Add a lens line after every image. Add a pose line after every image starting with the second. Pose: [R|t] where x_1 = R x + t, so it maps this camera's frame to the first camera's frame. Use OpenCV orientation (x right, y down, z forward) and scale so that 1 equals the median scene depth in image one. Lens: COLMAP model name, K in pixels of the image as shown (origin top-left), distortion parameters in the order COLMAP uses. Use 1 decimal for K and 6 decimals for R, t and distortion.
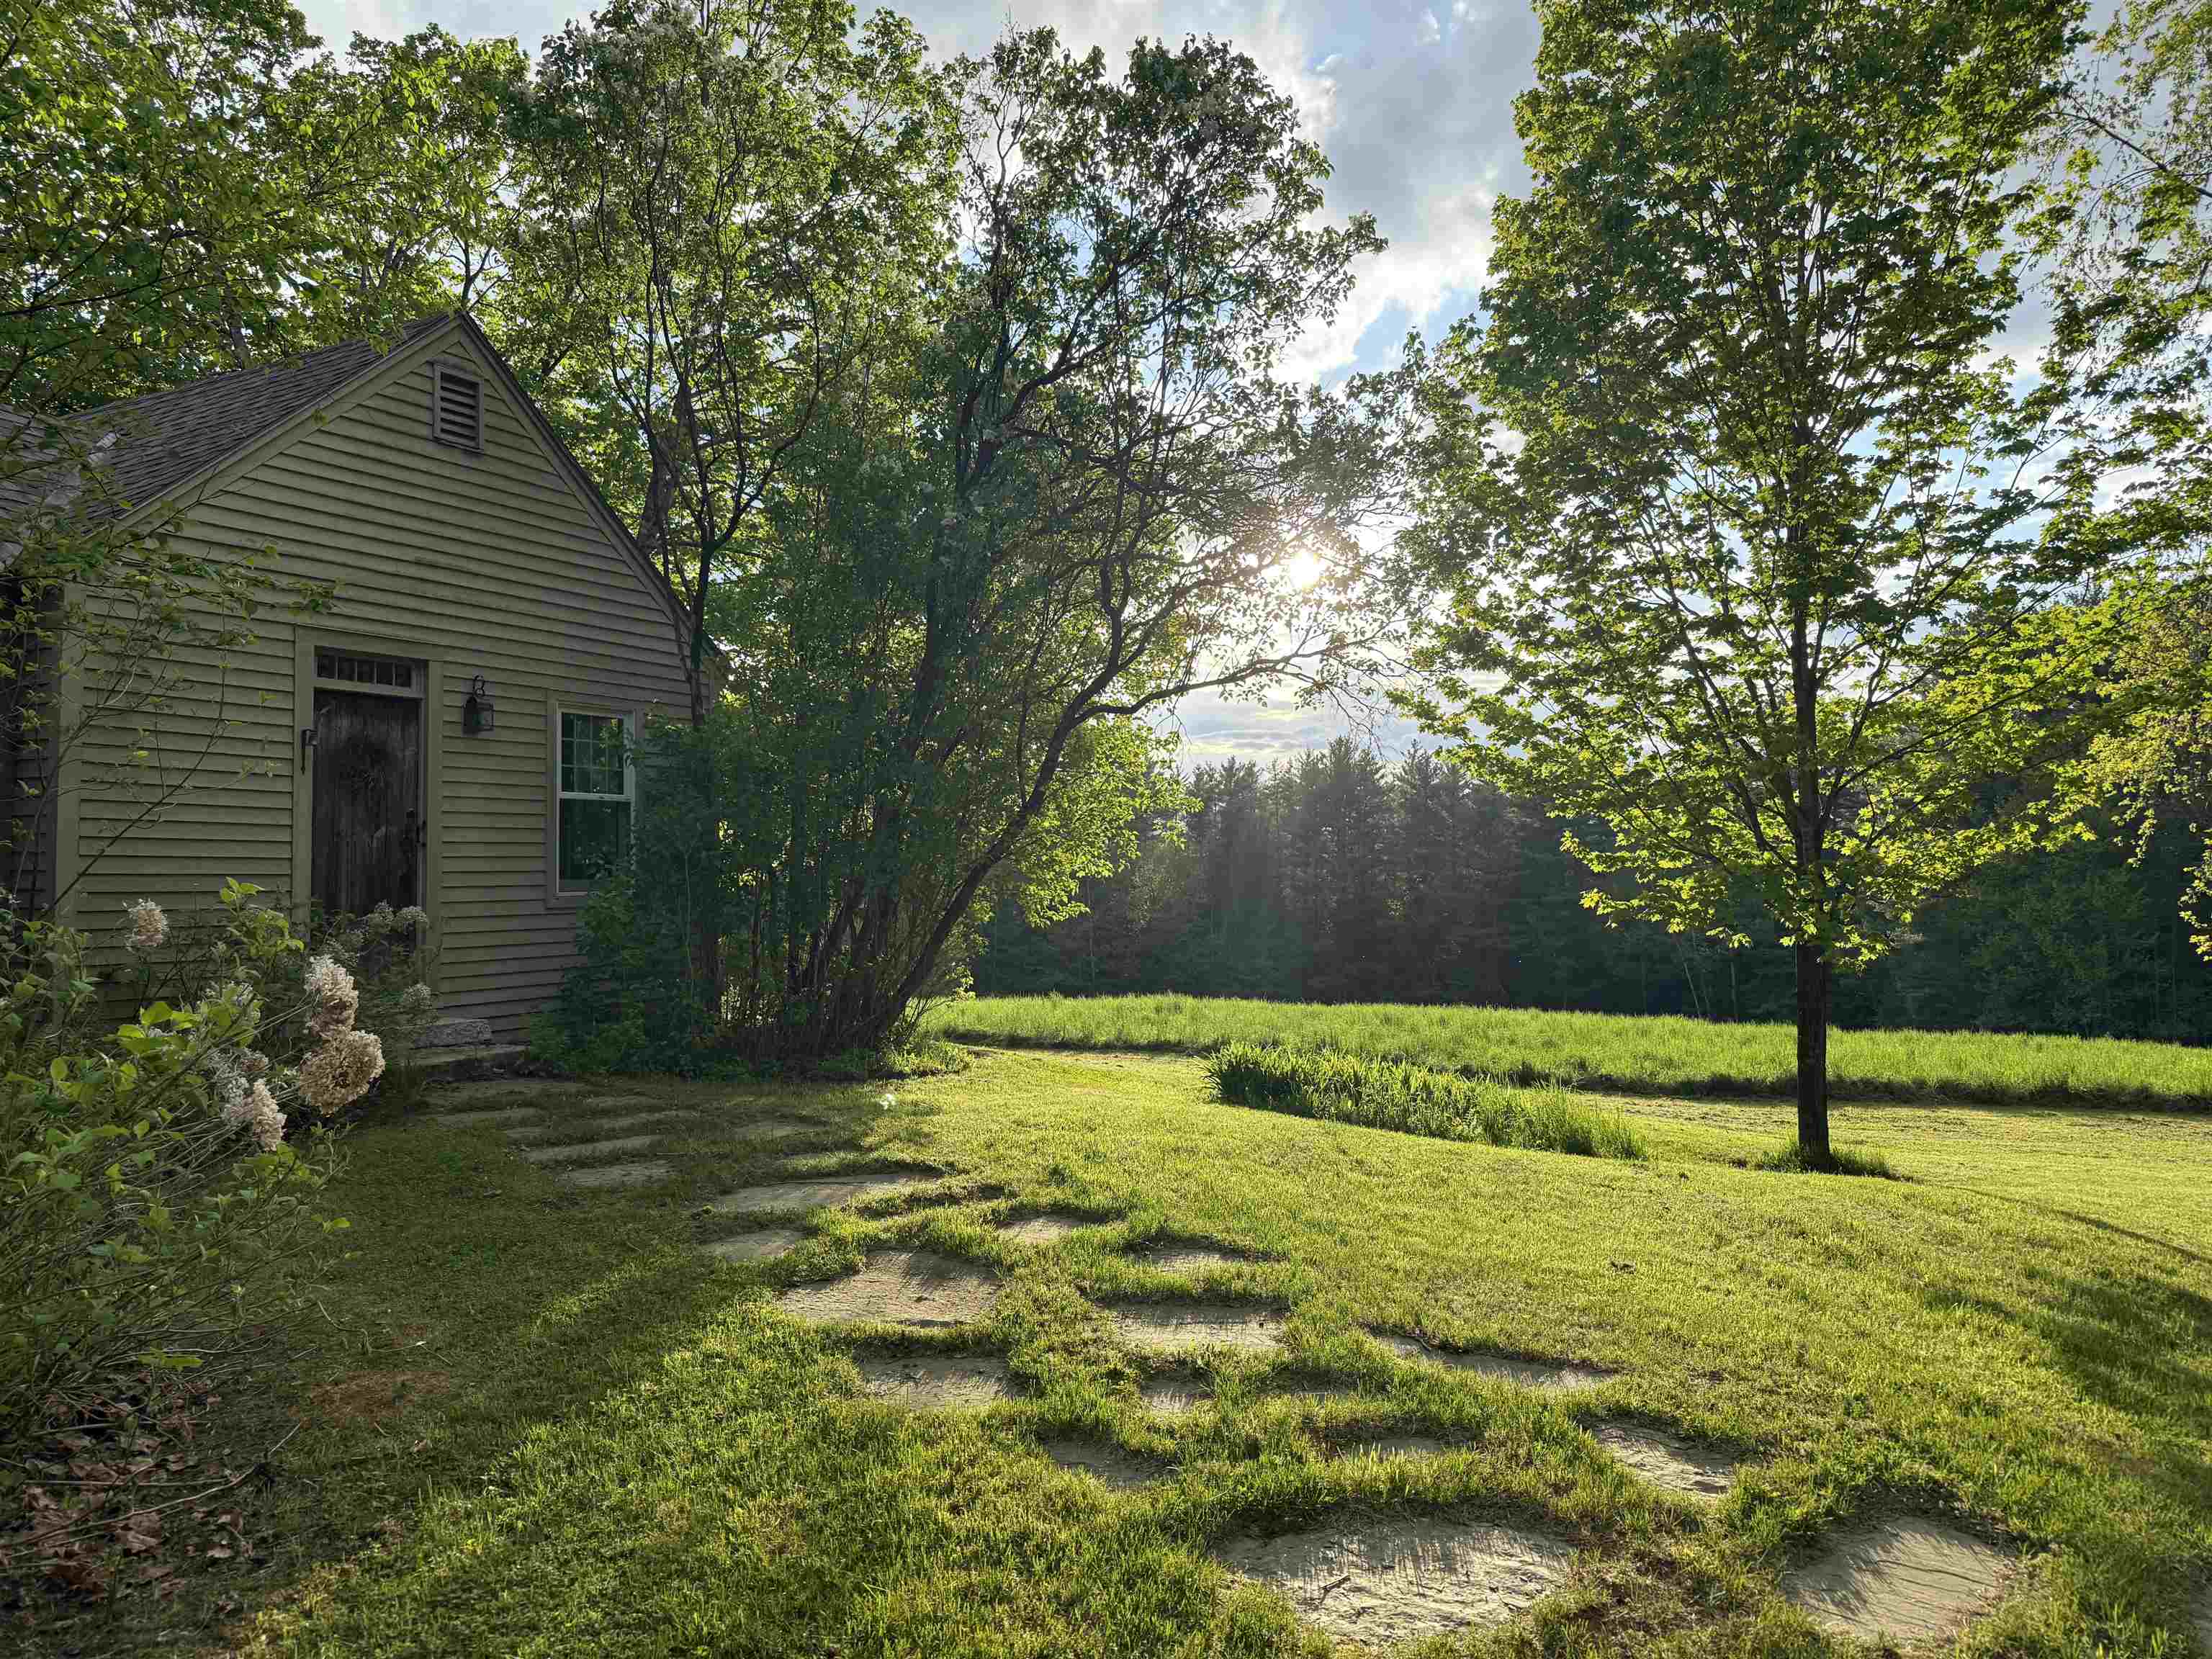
lens RADIAL K [[1540.0, 0, 1106.0], [0, 1540.0, 829.5], [0, 0, 1]] dist [-0.001049, -0.000750]
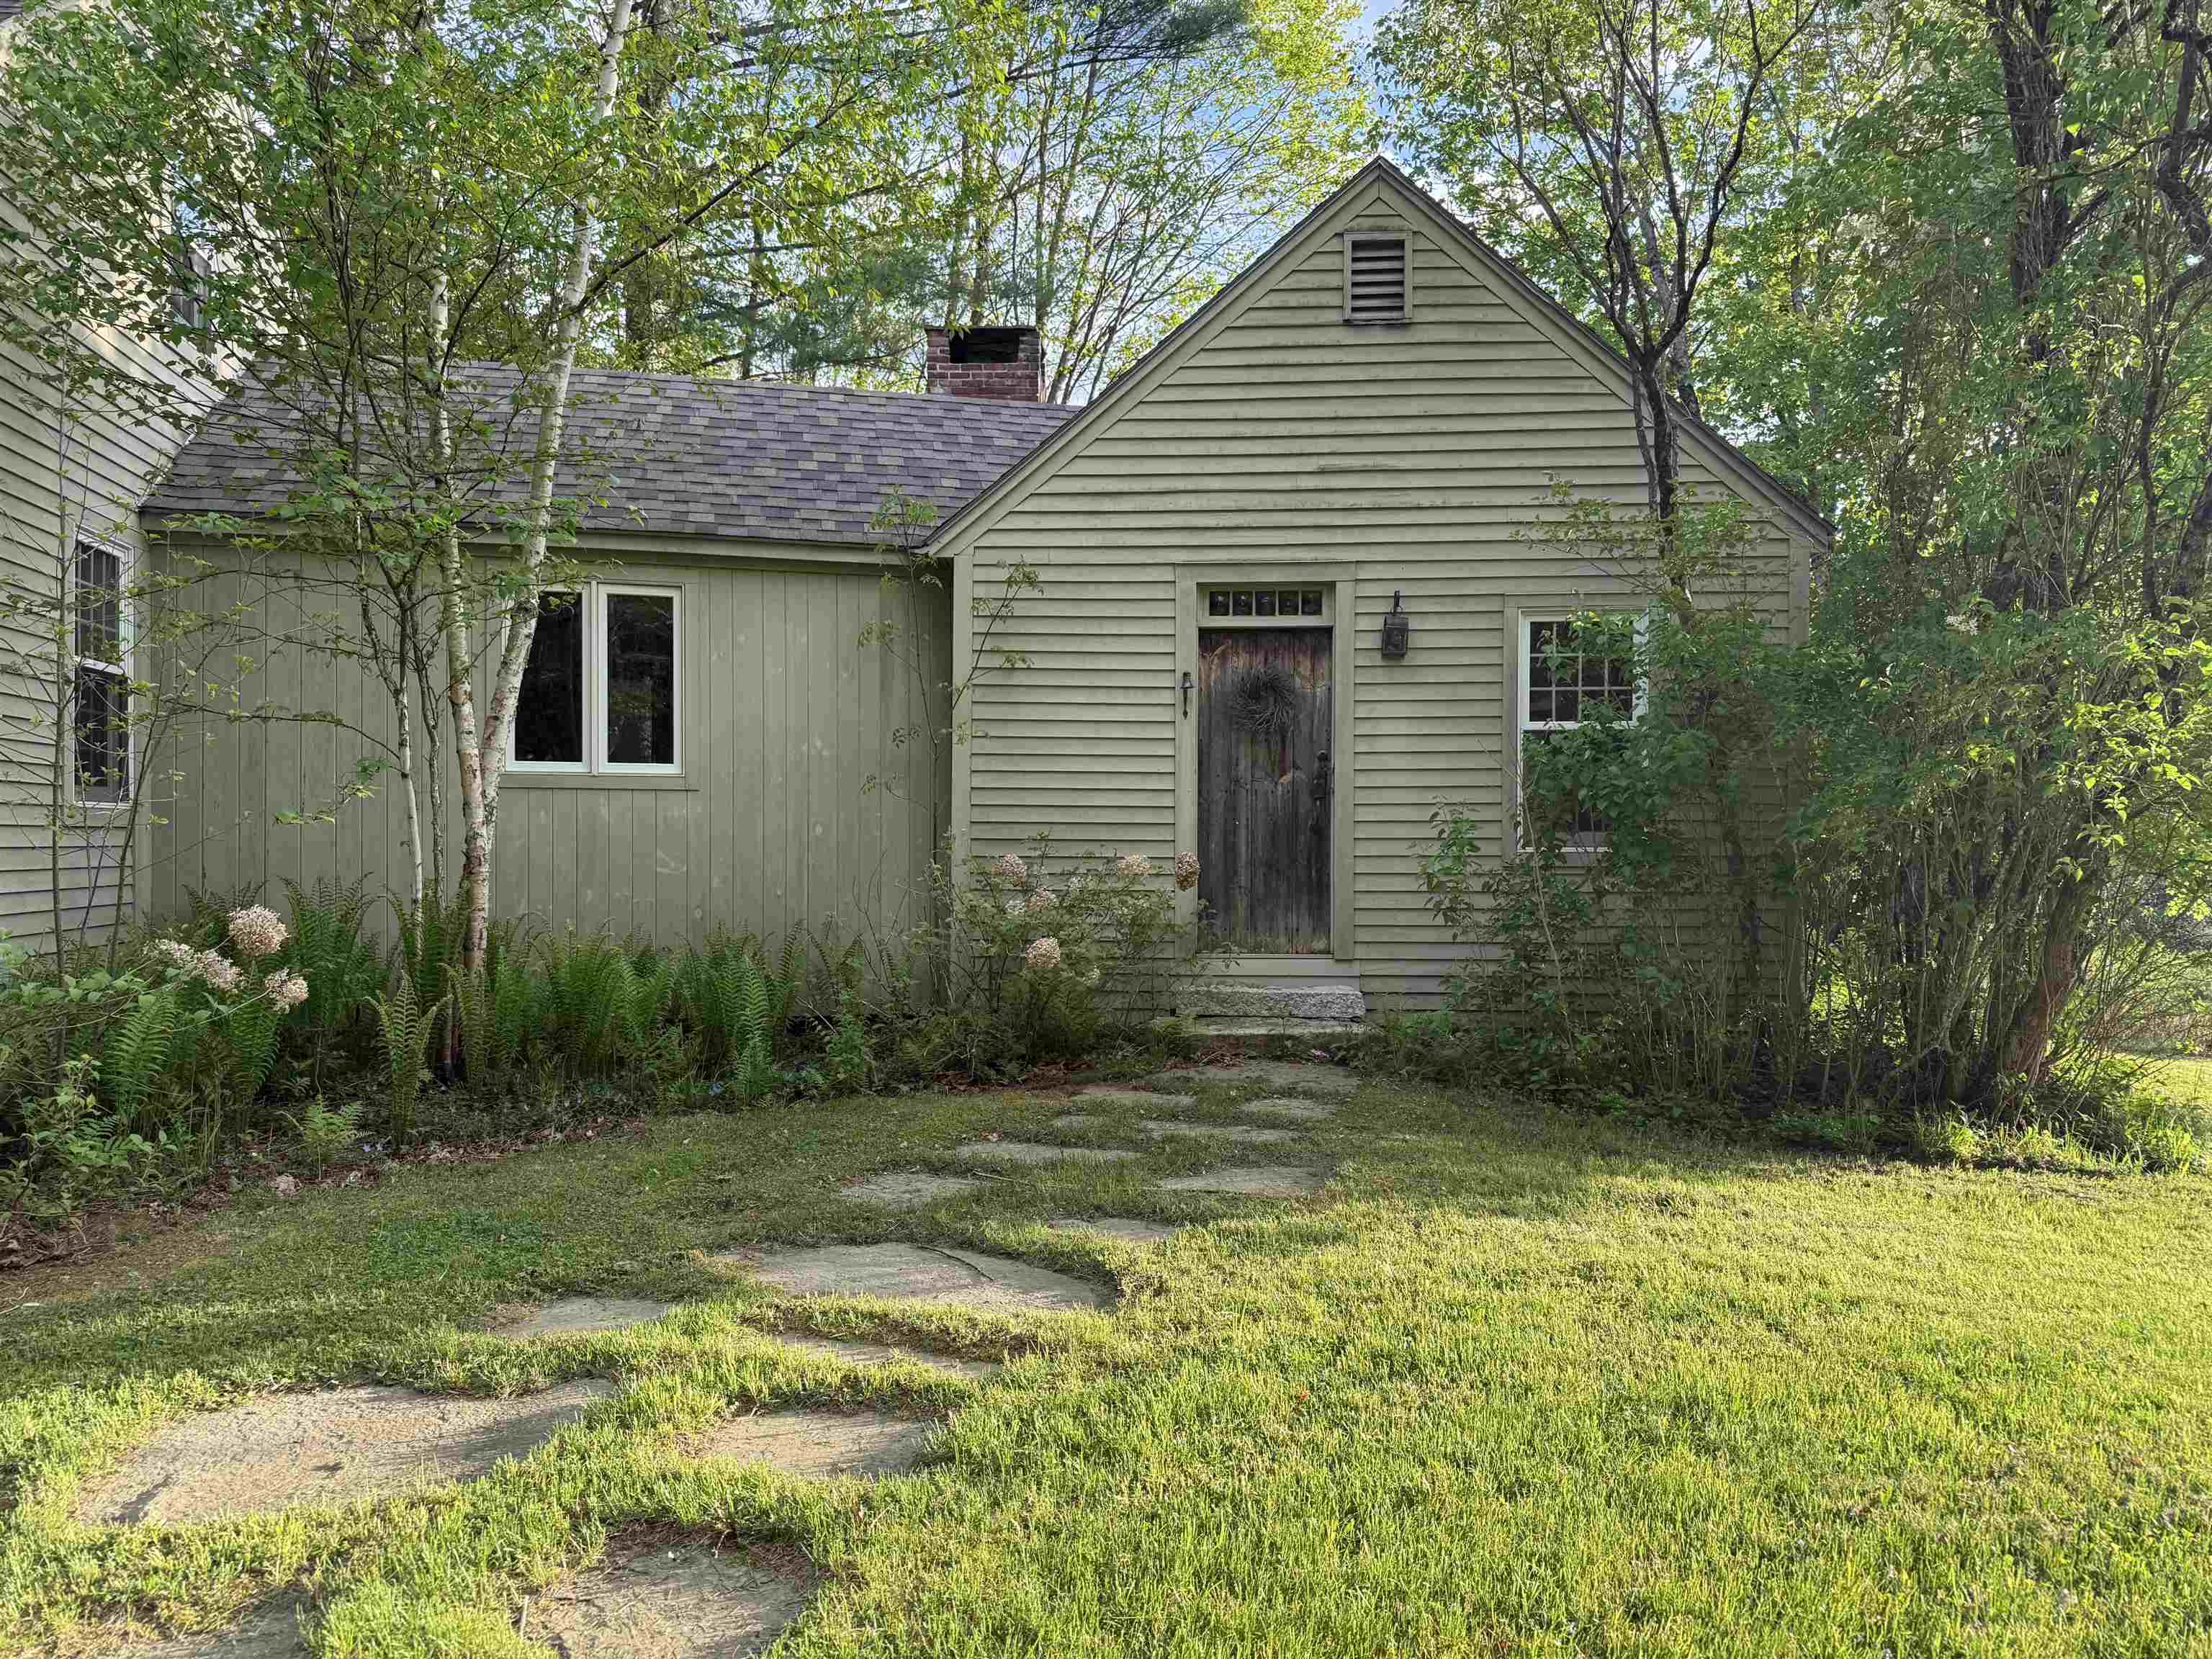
lens RADIAL K [[1545.8, 0, 1112.4], [0, 1545.8, 847.2], [0, 0, 1]] dist [0.075769, -0.001614]
pose [[0.447251, -0.001899, -0.894407, 0.295229], [0.018515, 0.999803, 0.007135, 0.033546], [0.894217, -0.019751, 0.447198, 0.488885]]
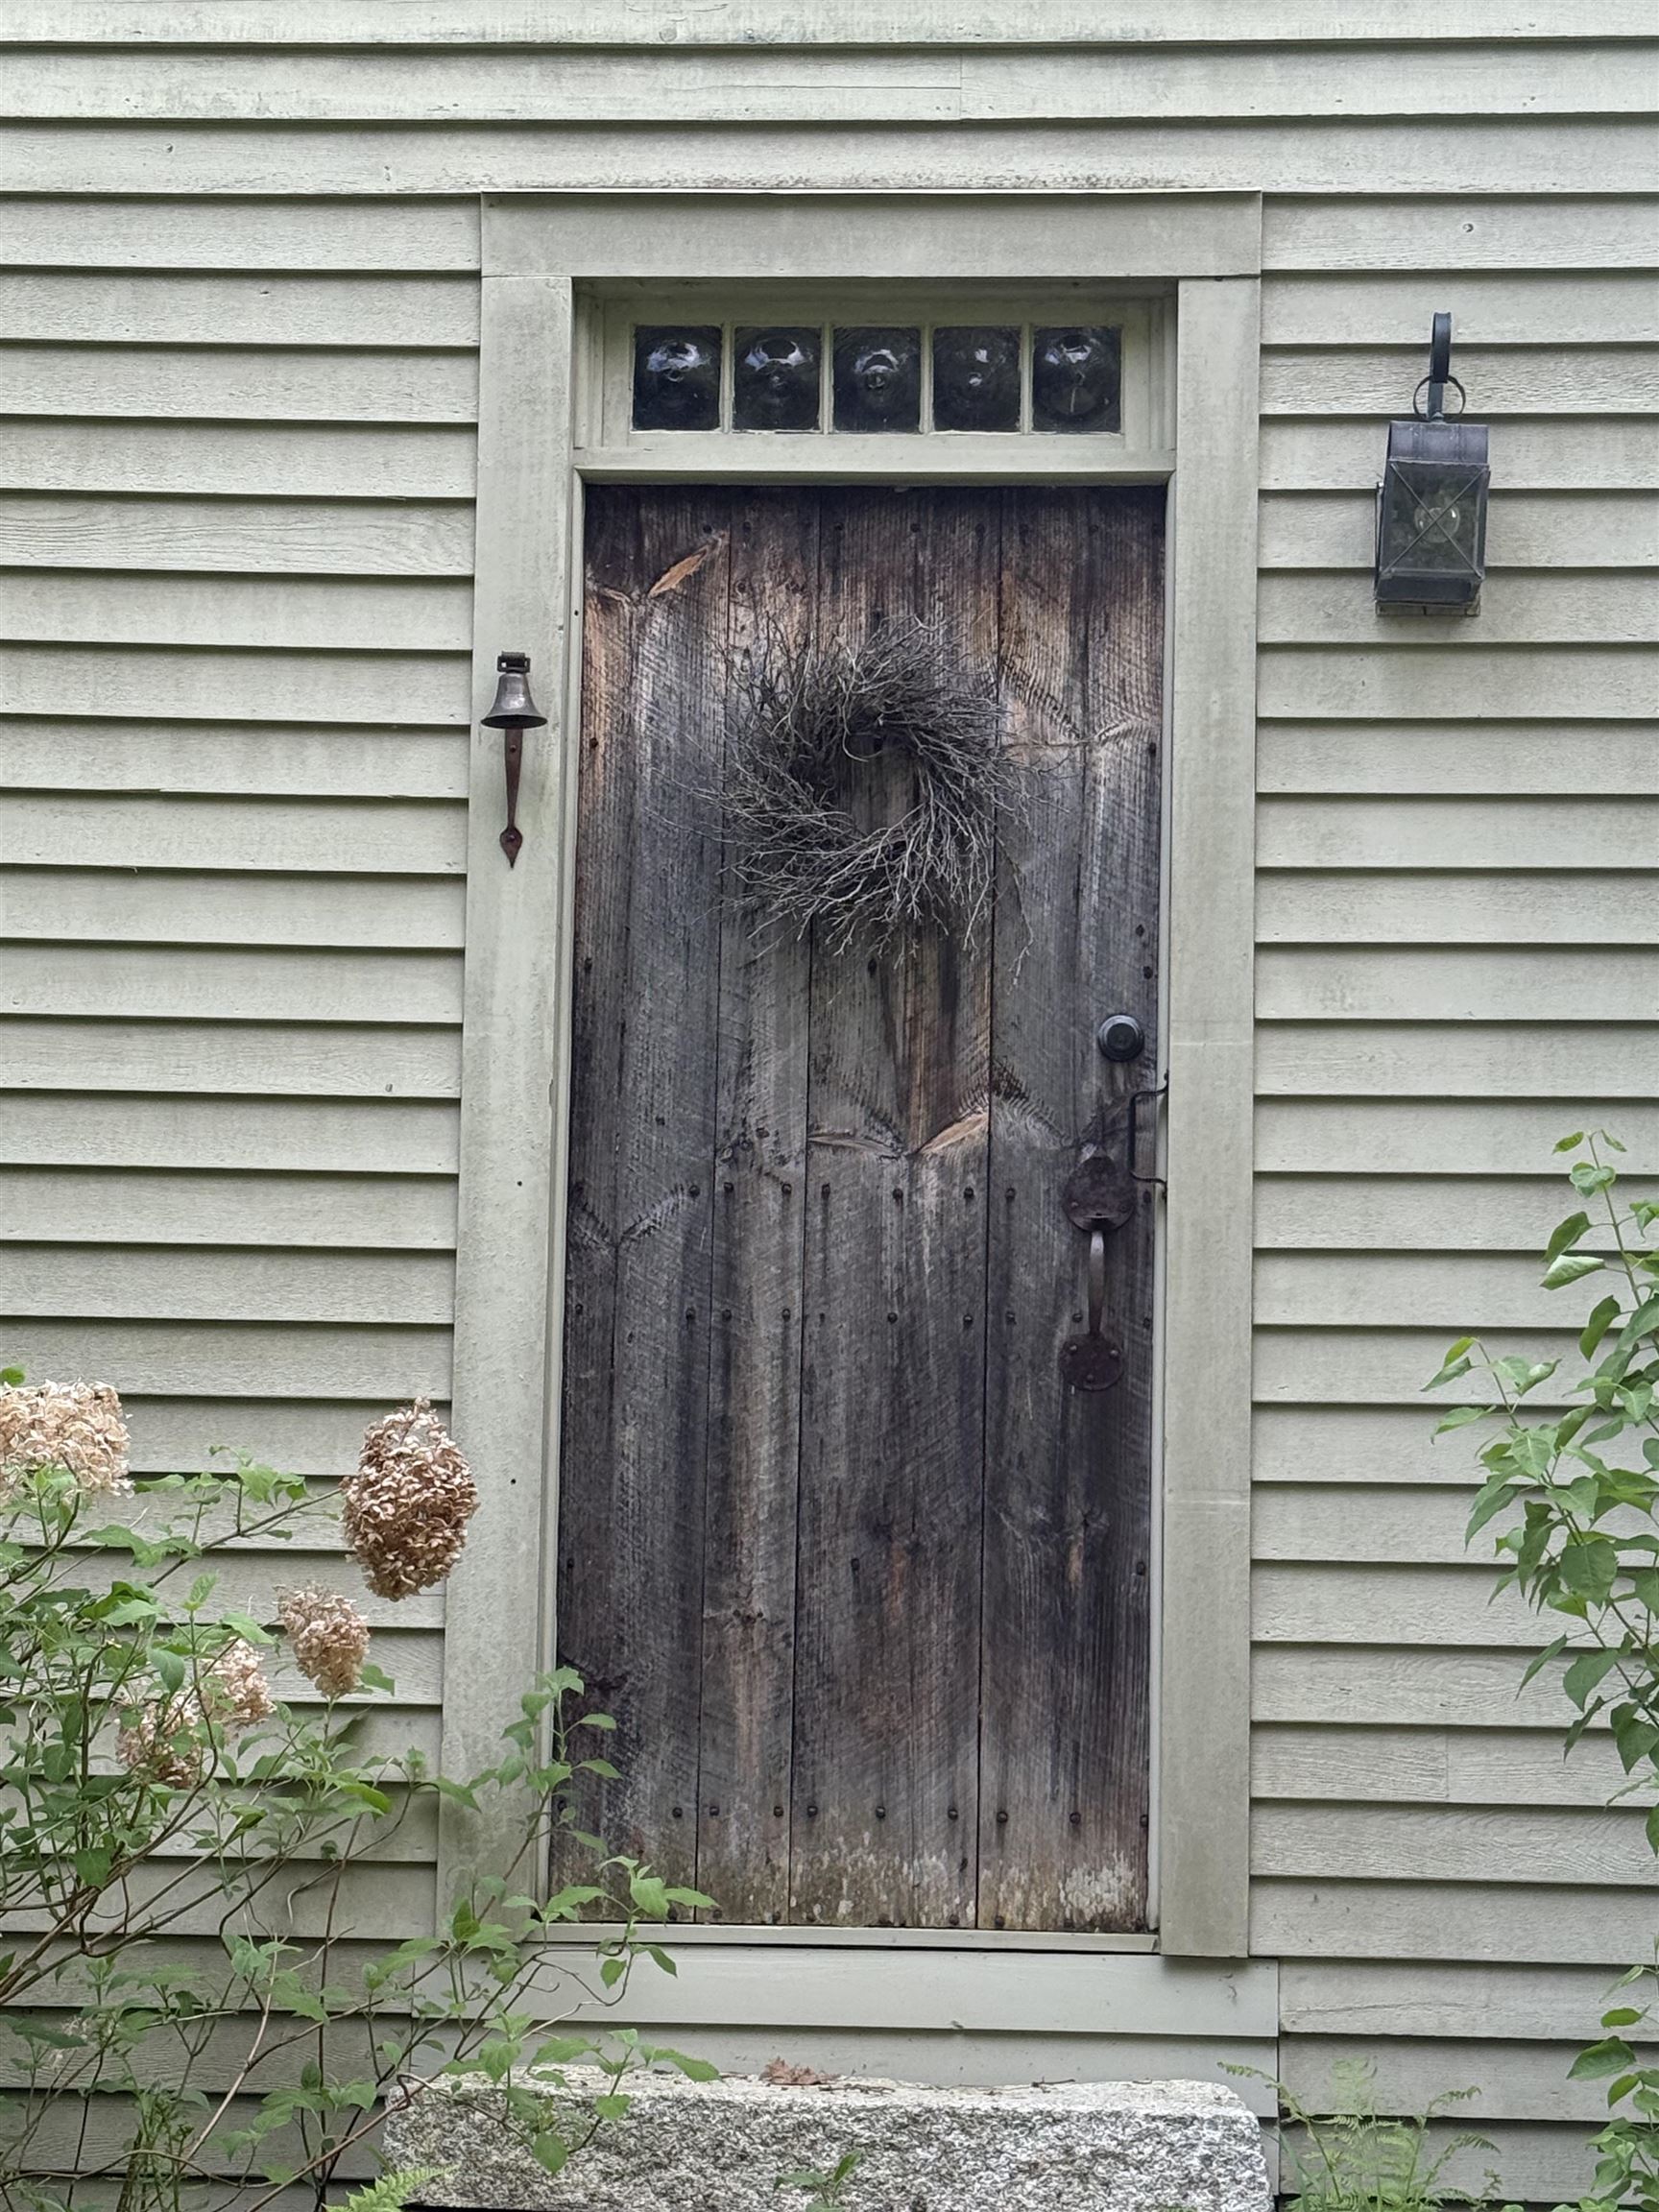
lens RADIAL K [[4474.0, 0, 829.5], [0, 4474.0, 1106.0], [0, 0, 1]] dist [0.052301, 0.106002]
pose [[0.449152, -0.103596, -0.887429, 0.048996], [0.001294, 0.993329, -0.115303, 0.065394], [0.893454, 0.050641, 0.446290, 0.705329]]
